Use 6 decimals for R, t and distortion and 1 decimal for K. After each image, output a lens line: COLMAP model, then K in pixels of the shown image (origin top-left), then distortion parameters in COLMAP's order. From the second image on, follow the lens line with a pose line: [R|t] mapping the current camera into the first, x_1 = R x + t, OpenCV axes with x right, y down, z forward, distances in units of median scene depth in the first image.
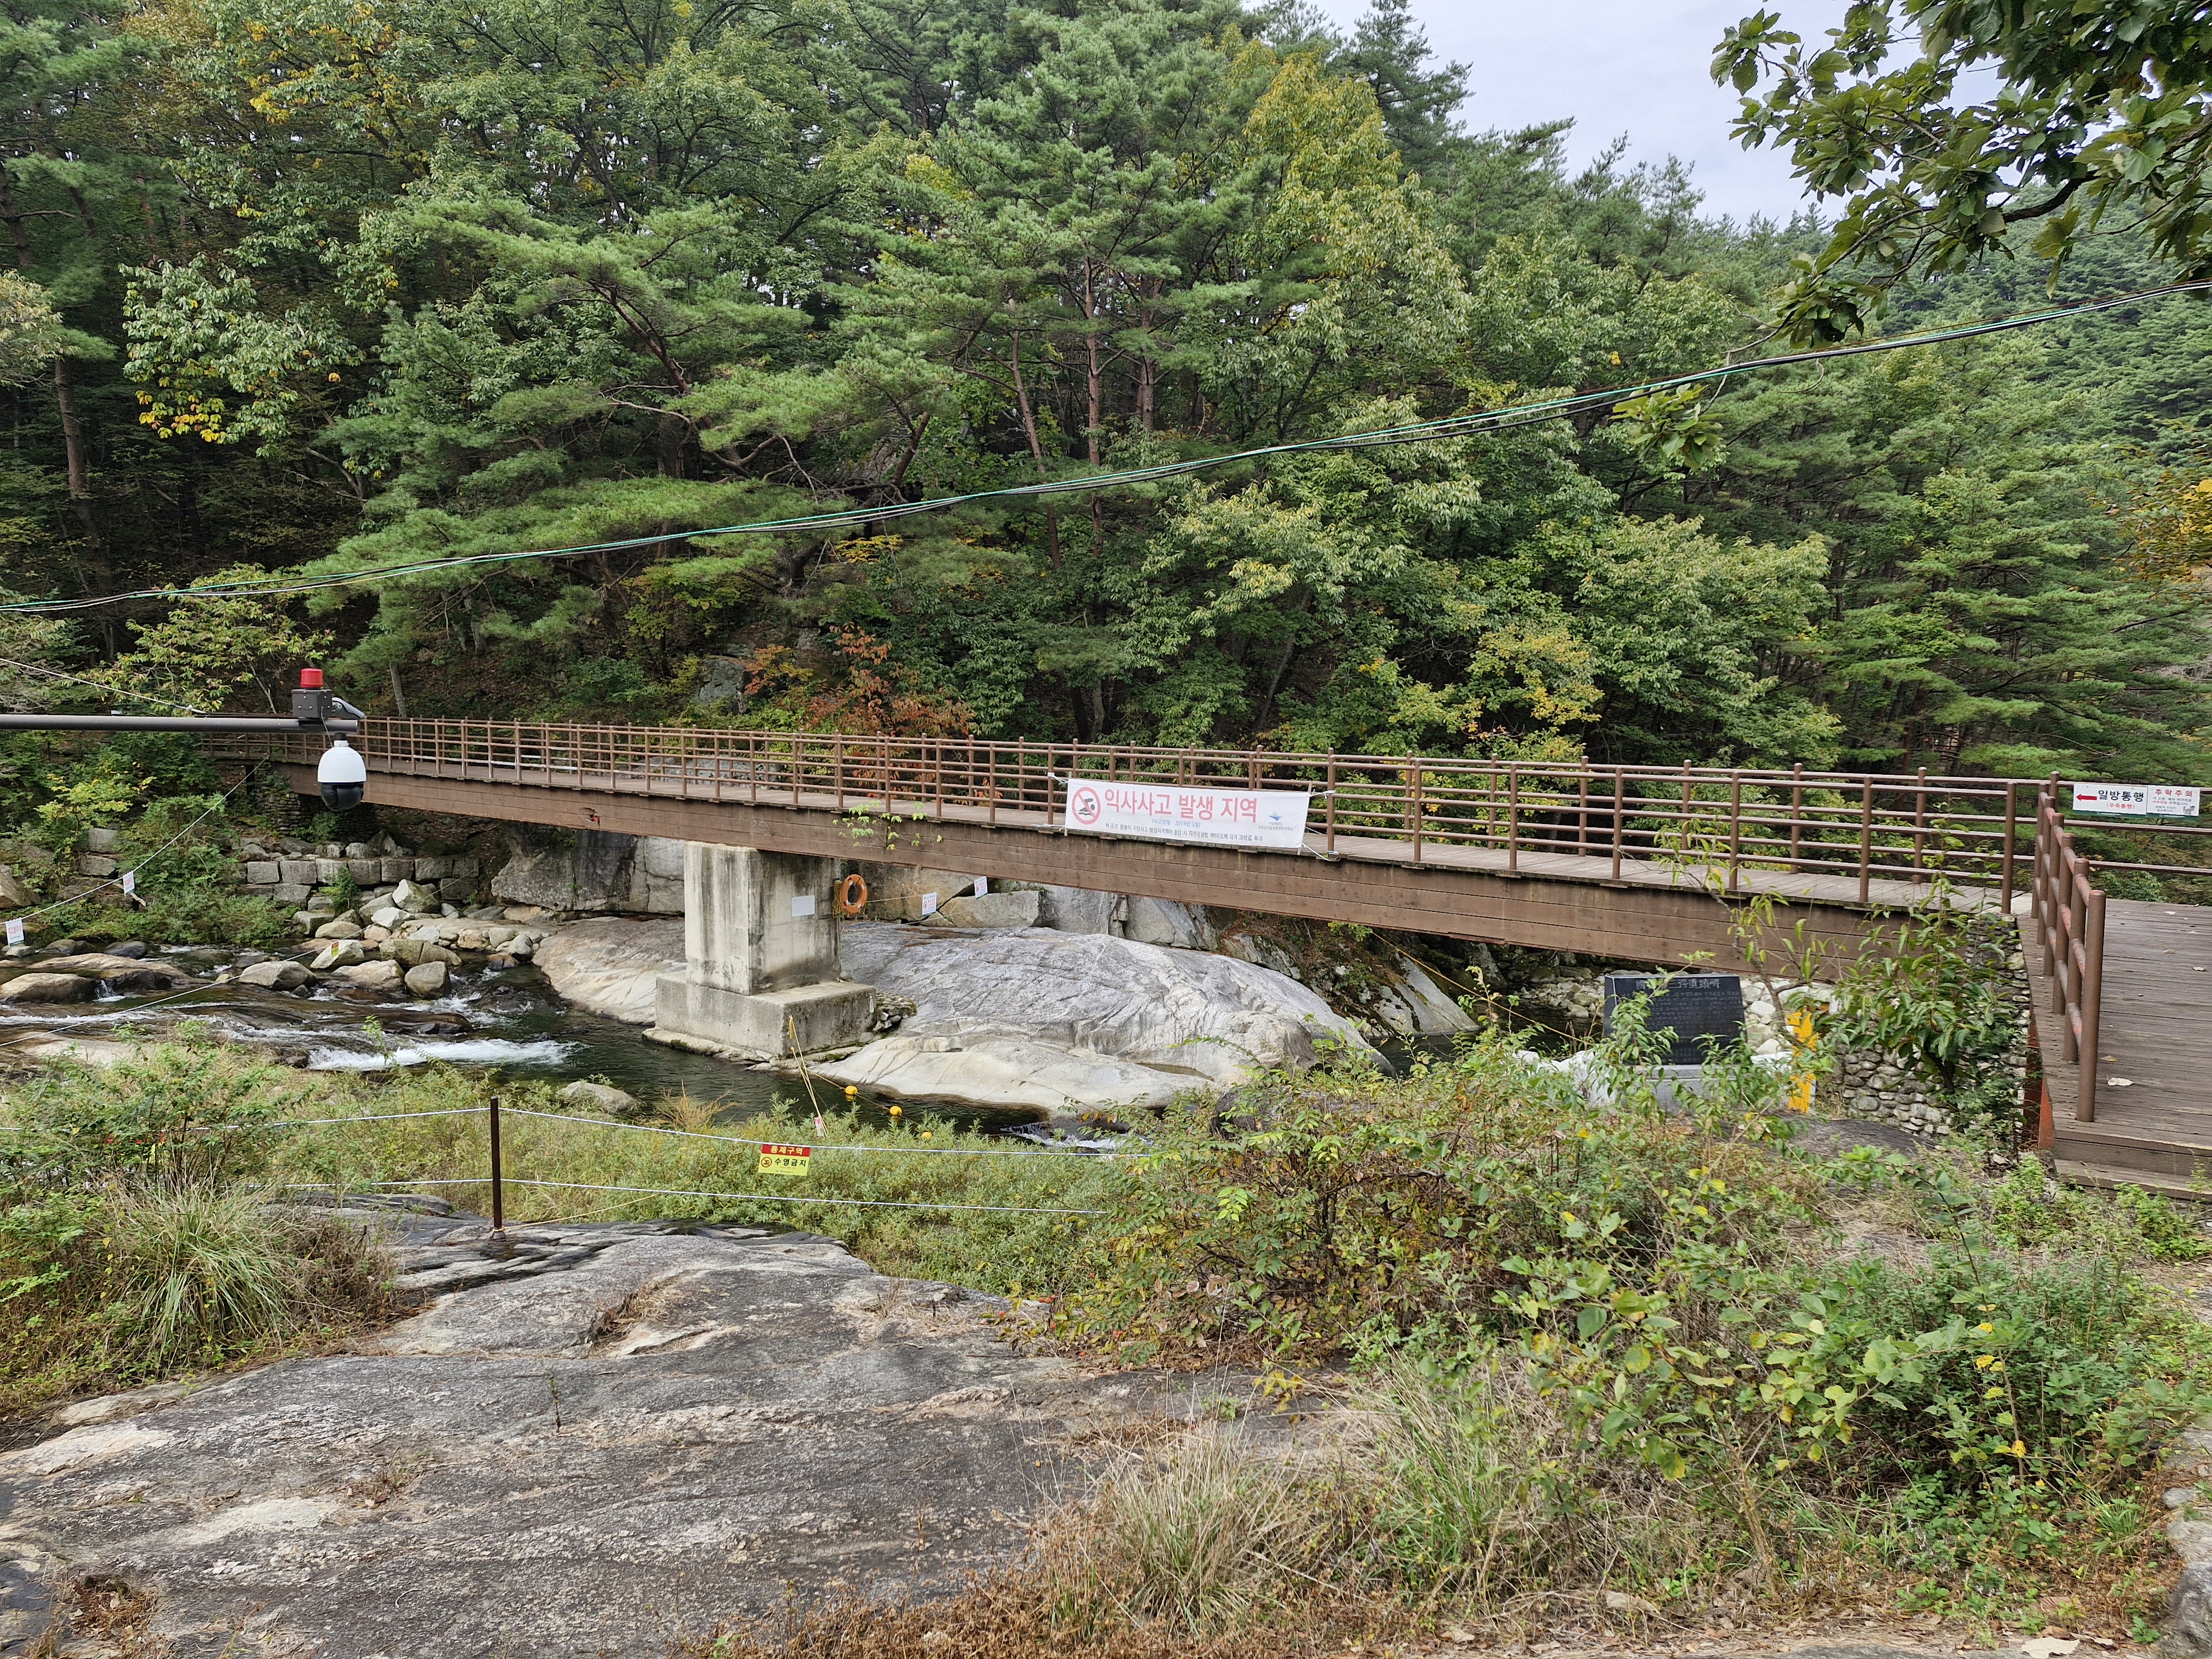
lens RADIAL K [[1530.5, 0, 1100.7], [0, 1530.5, 820.1], [0, 0, 1]] dist [0.053503, -0.050870]
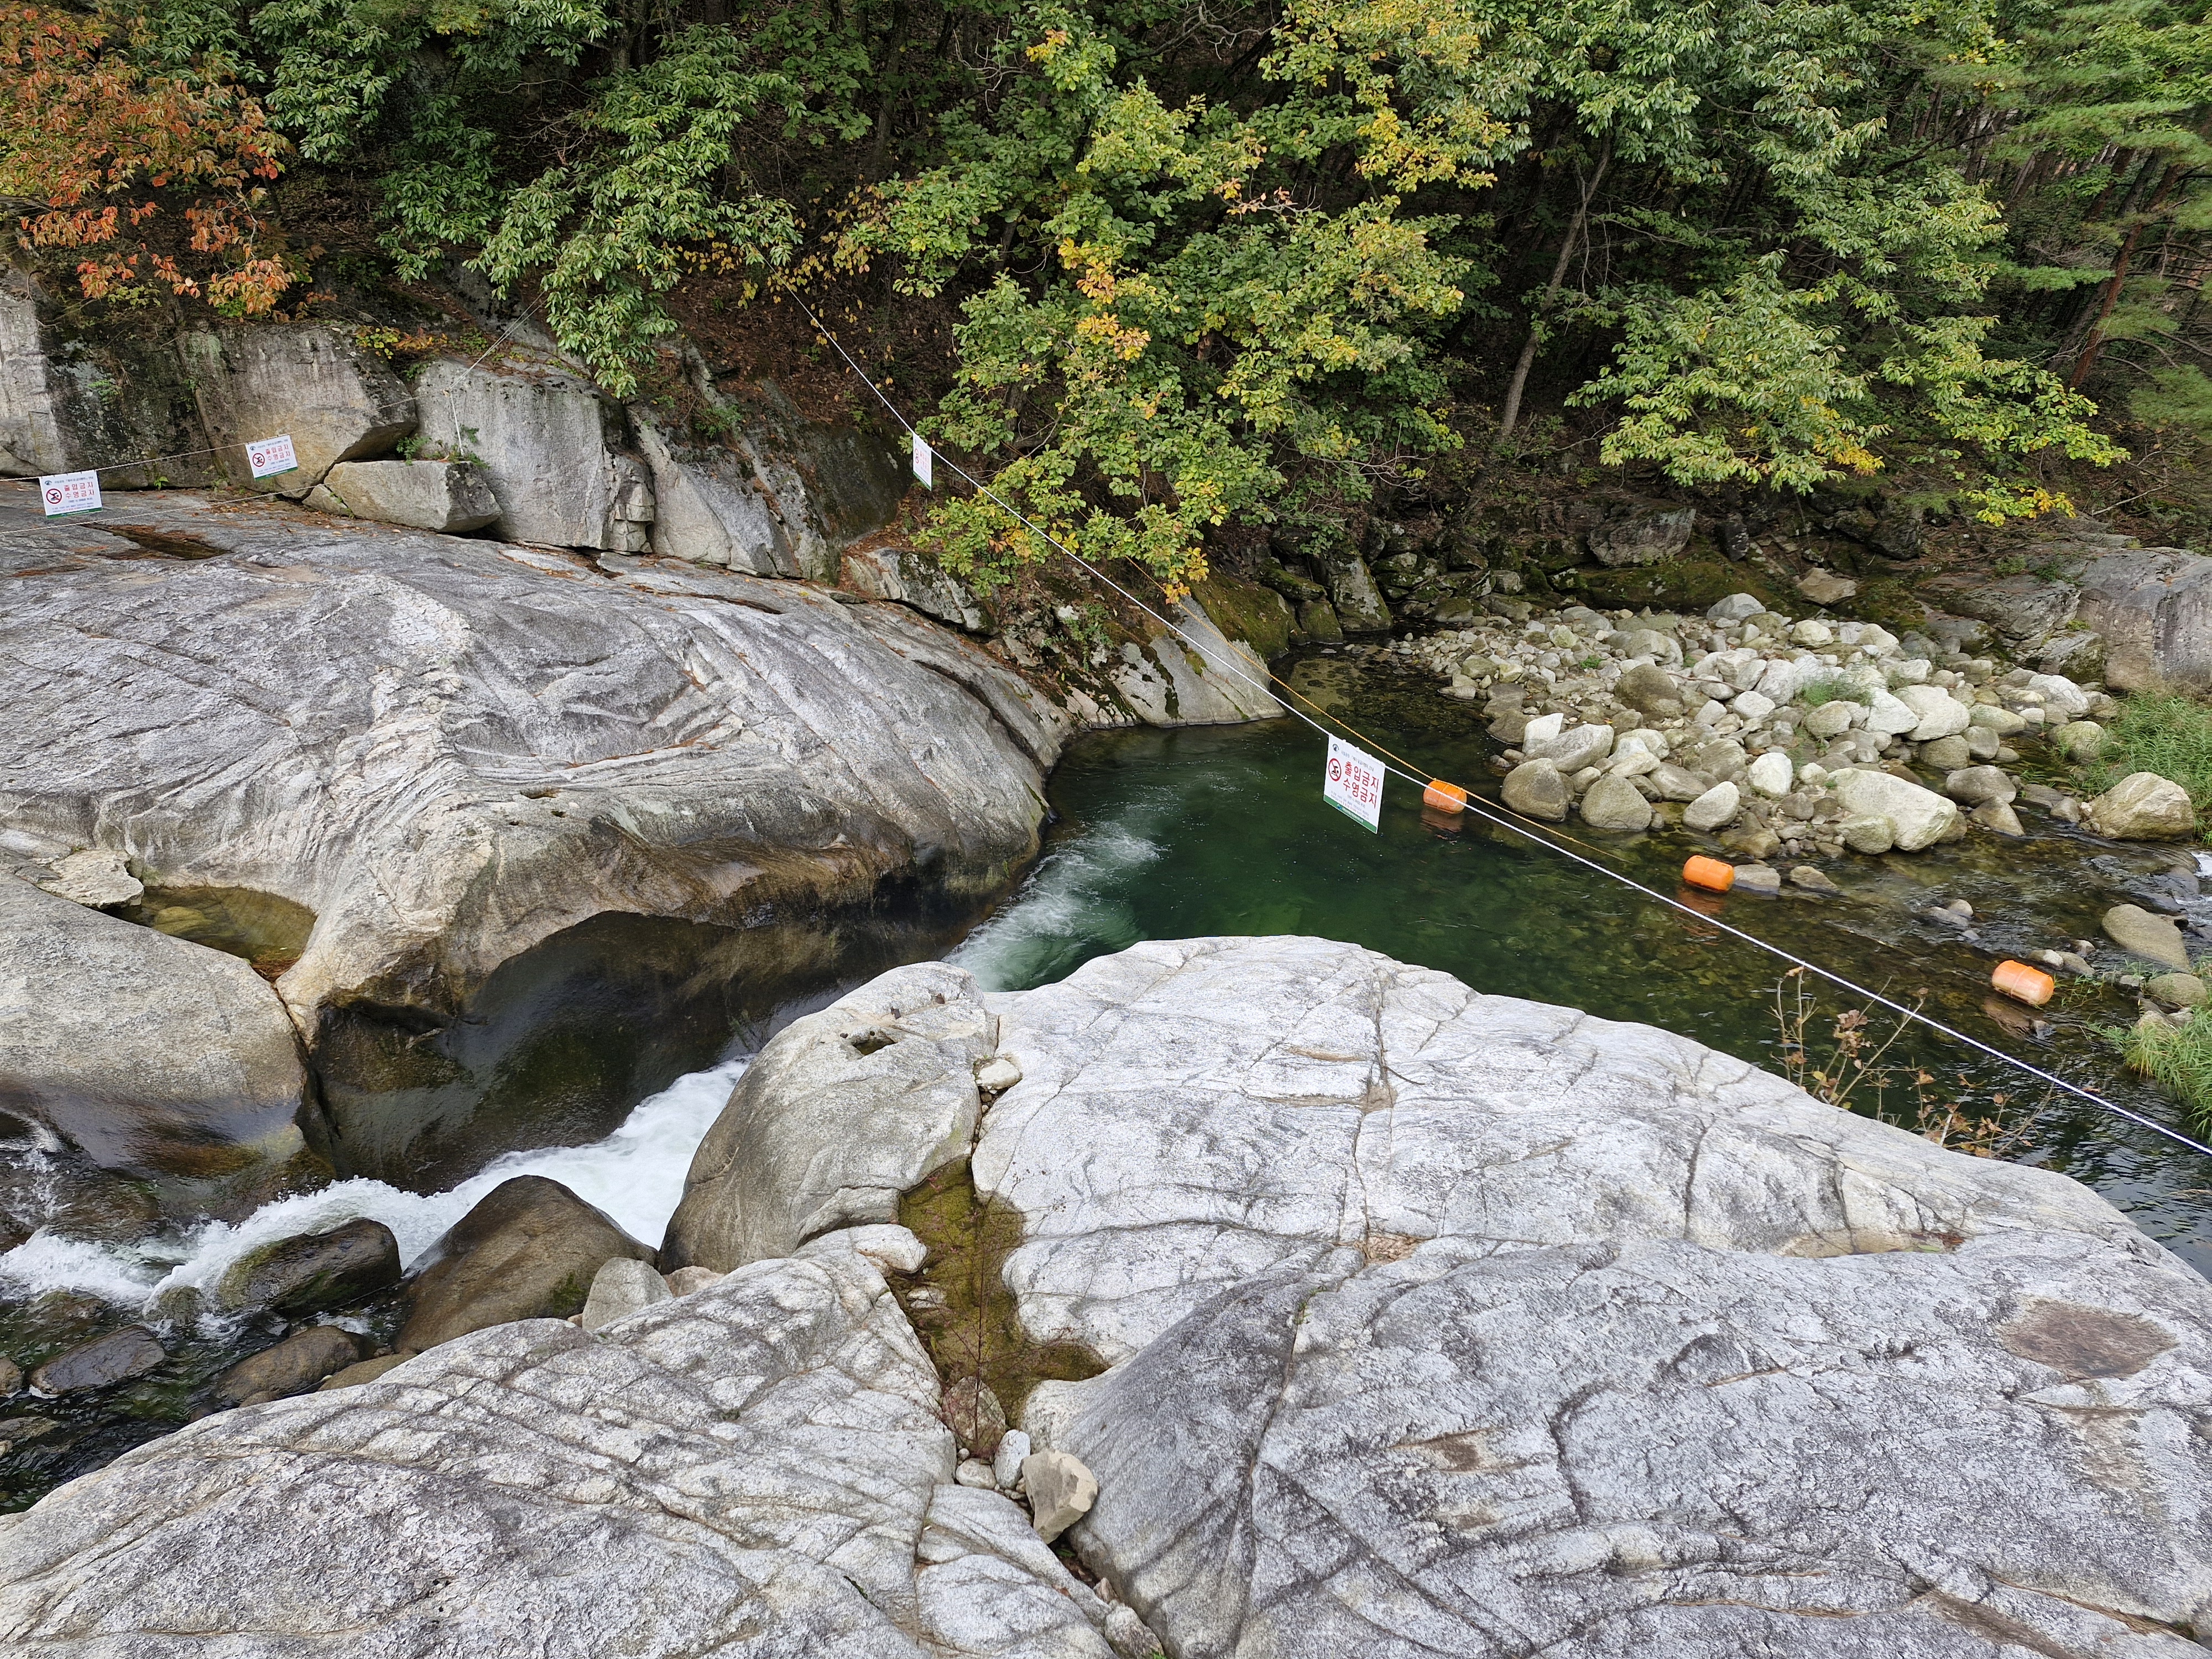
lens RADIAL K [[1530.5, 0, 1099.1], [0, 1530.5, 818.7], [0, 0, 1]] dist [0.053503, -0.050870]
pose [[0.994441, 0.071864, -0.076959, 0.204651], [-0.044428, 0.949011, 0.312095, -0.015913], [0.095463, -0.306941, 0.946929, 0.352163]]
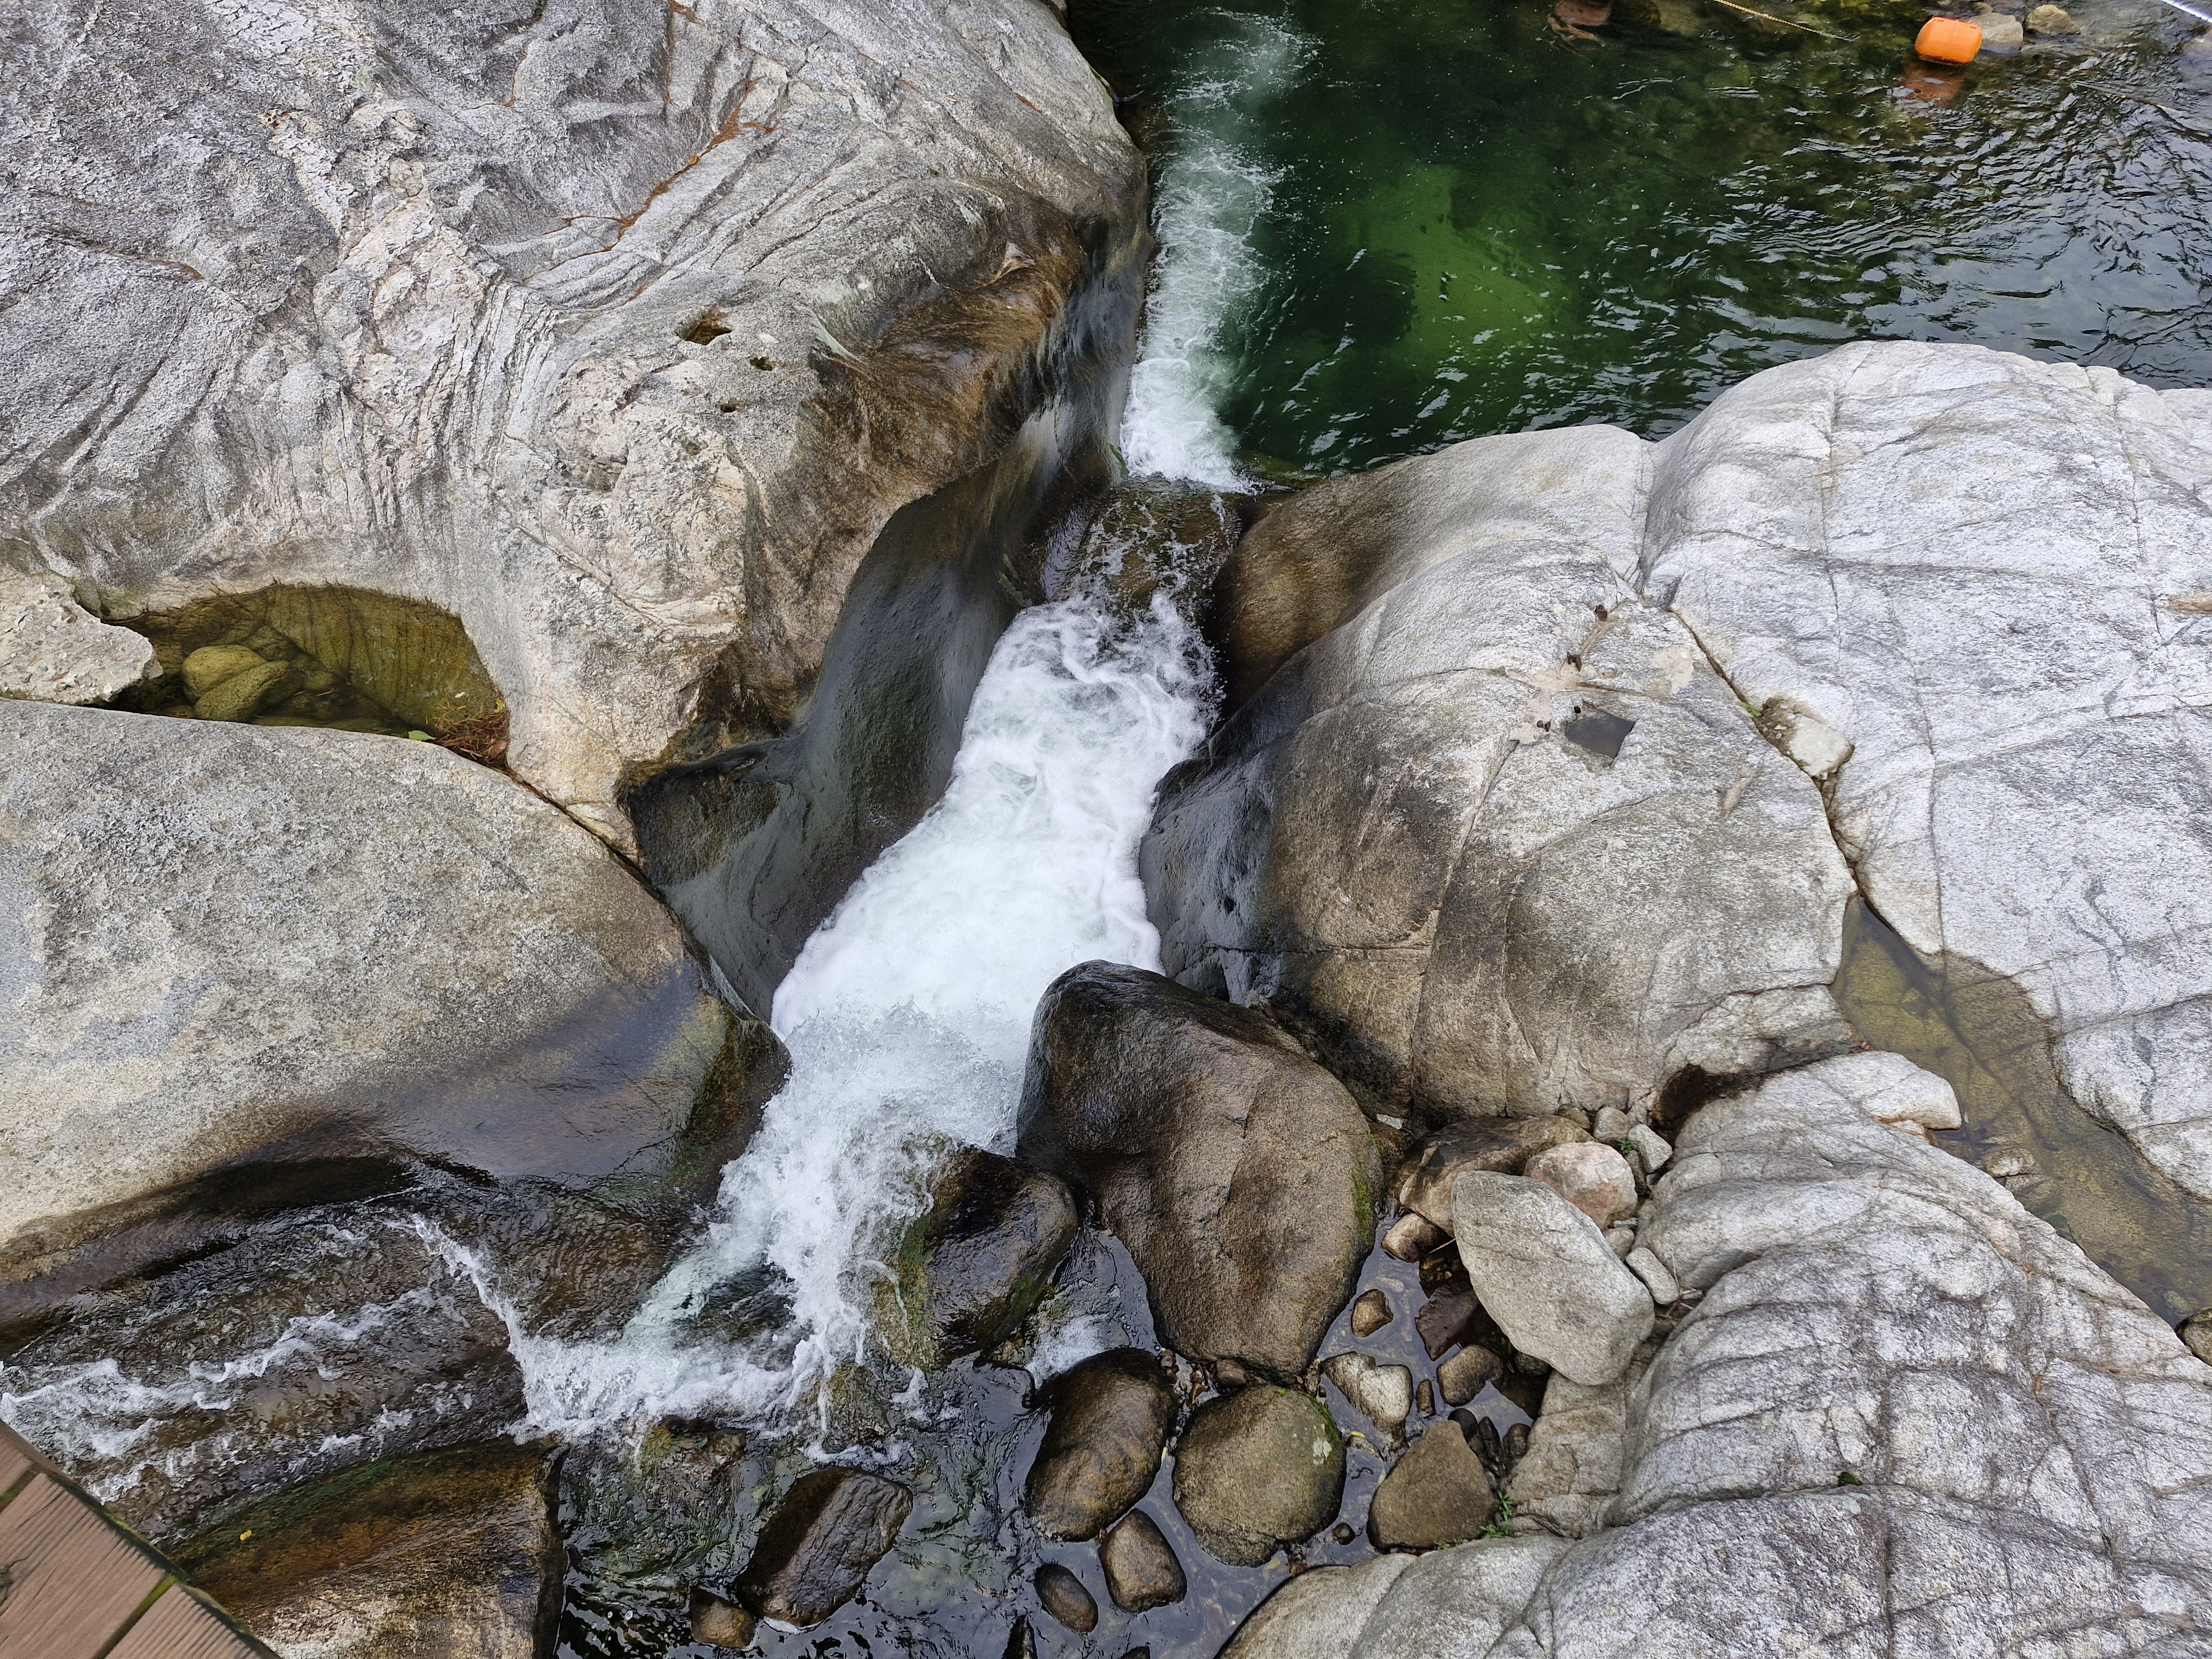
lens RADIAL K [[1530.5, 0, 1125.4], [0, 1530.5, 843.1], [0, 0, 1]] dist [0.053503, -0.050870]
pose [[0.982290, -0.146228, 0.117149, 0.089279], [0.006952, 0.653250, 0.757110, -0.020607], [-0.187238, -0.742887, 0.642698, 0.456942]]
